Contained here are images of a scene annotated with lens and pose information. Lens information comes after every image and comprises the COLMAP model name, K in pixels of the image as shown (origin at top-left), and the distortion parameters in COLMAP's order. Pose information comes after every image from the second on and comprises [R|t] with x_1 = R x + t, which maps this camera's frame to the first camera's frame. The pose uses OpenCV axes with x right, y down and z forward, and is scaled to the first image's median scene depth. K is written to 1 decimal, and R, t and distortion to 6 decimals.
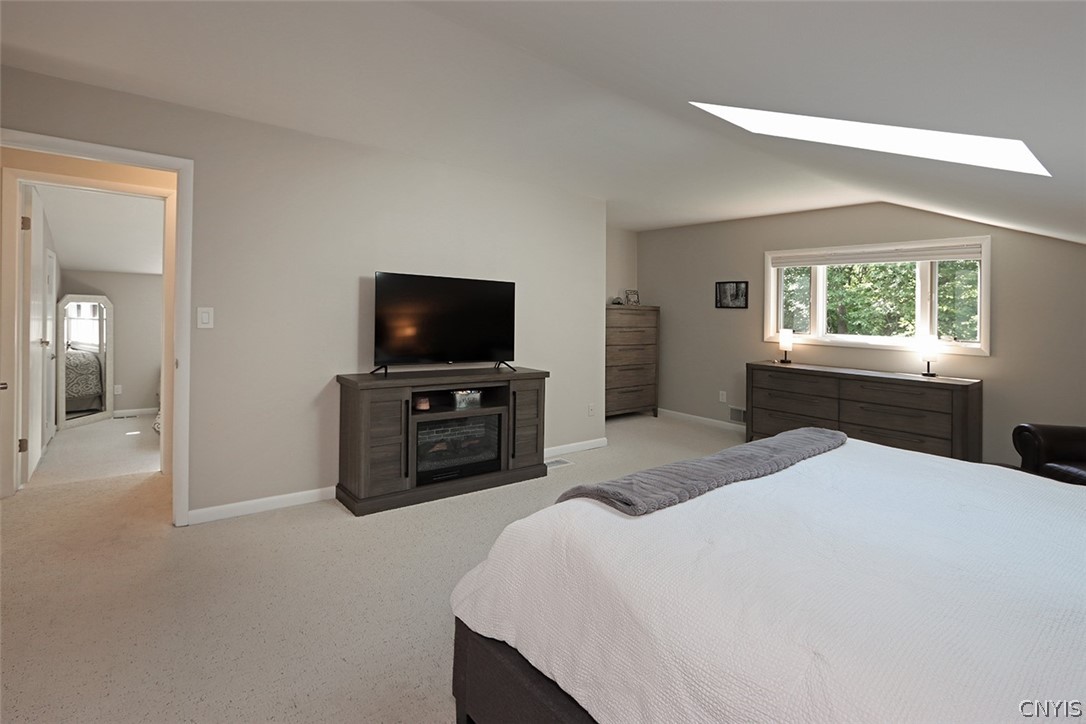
lens RADIAL K [[516.7, 0, 543.0], [0, 516.7, 362.0], [0, 0, 1]] dist [0.000185, 0.000068]
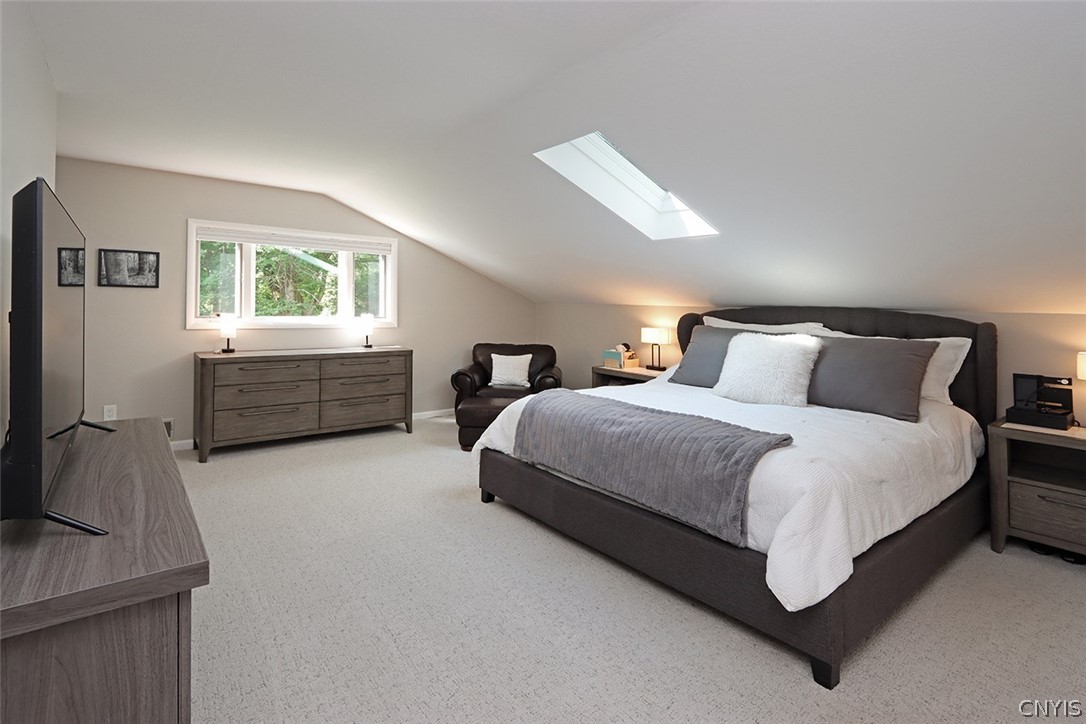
lens RADIAL K [[546.1, 0, 544.6], [0, 546.1, 308.0], [0, 0, 1]] dist [-0.001109, -0.000205]
pose [[0.021590, -0.032764, 0.999230, -0.396716], [0.078432, 0.996438, 0.030977, -0.054898], [-0.996686, 0.077703, 0.024083, 0.418569]]
